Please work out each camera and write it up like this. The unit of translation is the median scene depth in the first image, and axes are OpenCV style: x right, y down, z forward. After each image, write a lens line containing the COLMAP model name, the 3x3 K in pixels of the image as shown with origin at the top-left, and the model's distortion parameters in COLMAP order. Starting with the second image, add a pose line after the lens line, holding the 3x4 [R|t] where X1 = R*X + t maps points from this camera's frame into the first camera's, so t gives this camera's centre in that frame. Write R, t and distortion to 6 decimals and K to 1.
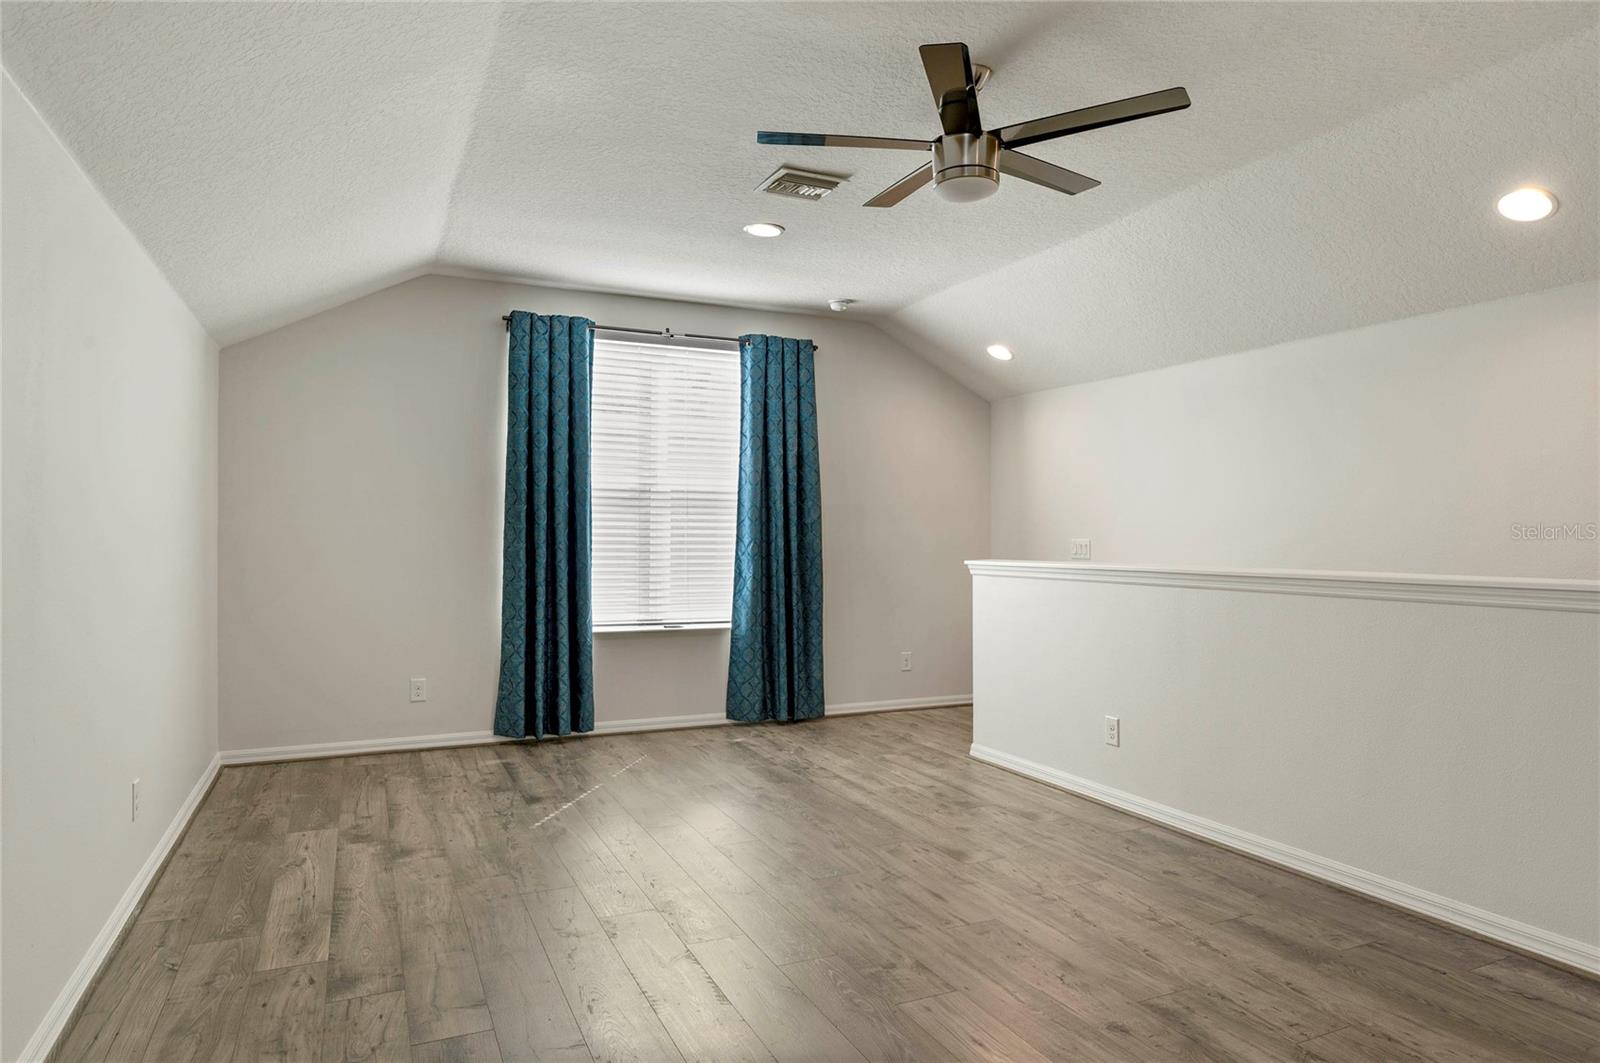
lens RADIAL K [[989.2, 0, 799.6], [0, 989.2, 532.3], [0, 0, 1]] dist [-0.007496, -0.008447]
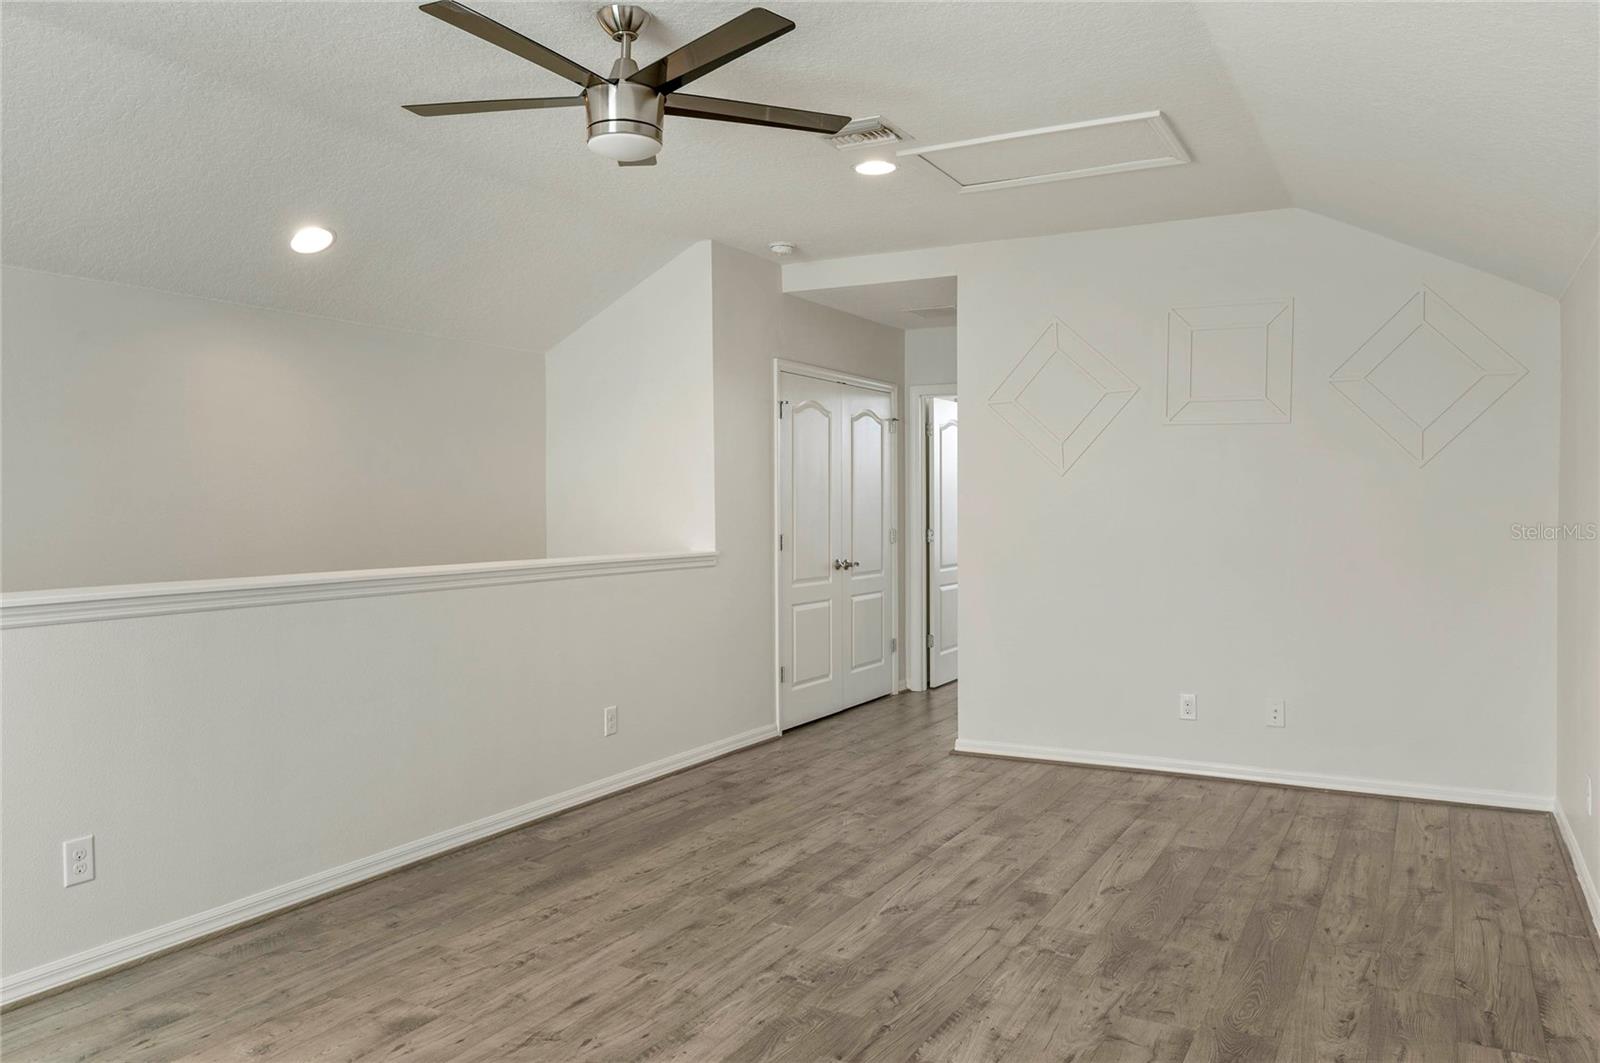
lens RADIAL K [[1183.5, 0, 798.5], [0, 1183.5, 527.8], [0, 0, 1]] dist [-0.001857, 0.001323]
pose [[-0.610964, -0.014319, 0.791529, -0.722120], [-0.002031, 0.999861, 0.016520, -0.026988], [-0.791656, 0.008485, -0.610908, 1.460516]]
